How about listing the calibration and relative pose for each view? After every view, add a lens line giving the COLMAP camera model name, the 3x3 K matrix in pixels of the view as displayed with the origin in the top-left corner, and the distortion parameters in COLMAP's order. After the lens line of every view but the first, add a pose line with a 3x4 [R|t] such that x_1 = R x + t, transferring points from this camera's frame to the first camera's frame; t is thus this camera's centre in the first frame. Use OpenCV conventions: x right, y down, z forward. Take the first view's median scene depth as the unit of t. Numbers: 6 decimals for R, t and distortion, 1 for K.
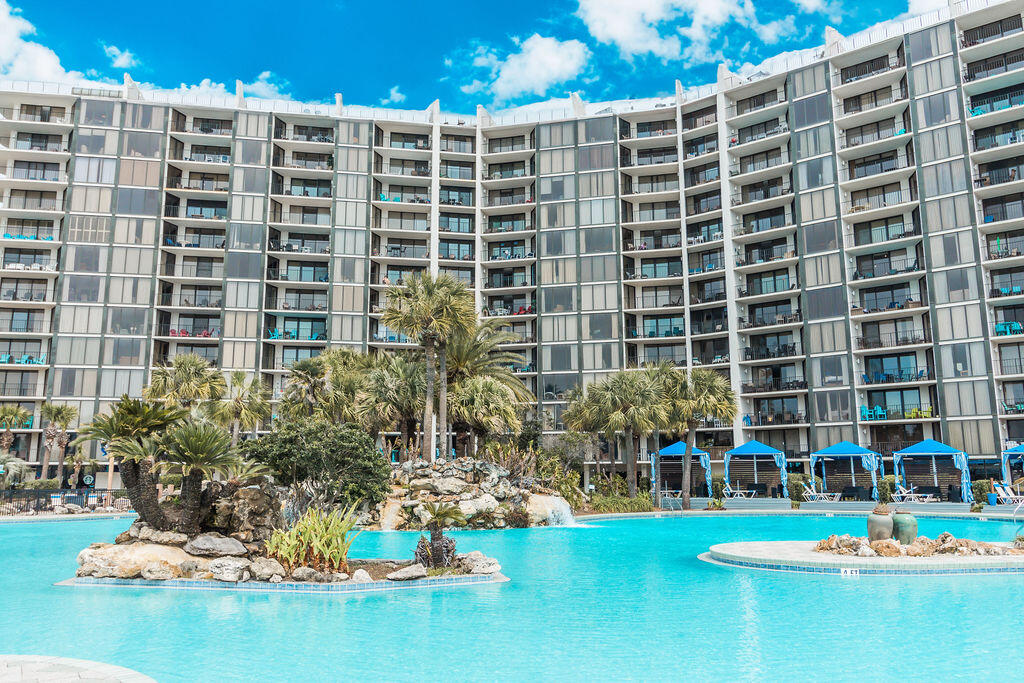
lens RADIAL K [[812.8, 0, 514.6], [0, 812.8, 328.4], [0, 0, 1]] dist [0.002230, 0.003170]
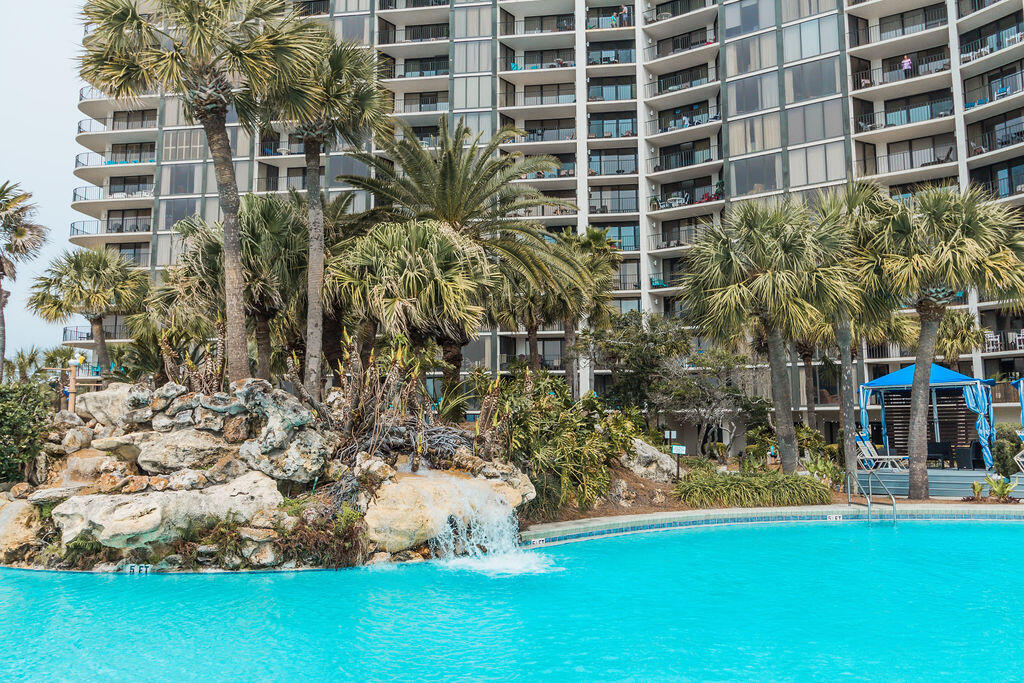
lens RADIAL K [[812.8, 0, 512.8], [0, 812.8, 326.6], [0, 0, 1]] dist [0.002230, 0.003170]
pose [[0.943944, -0.040760, -0.327581, 0.092169], [0.058747, 0.997249, 0.045196, 0.056856], [0.324837, -0.061907, 0.943742, 0.309400]]
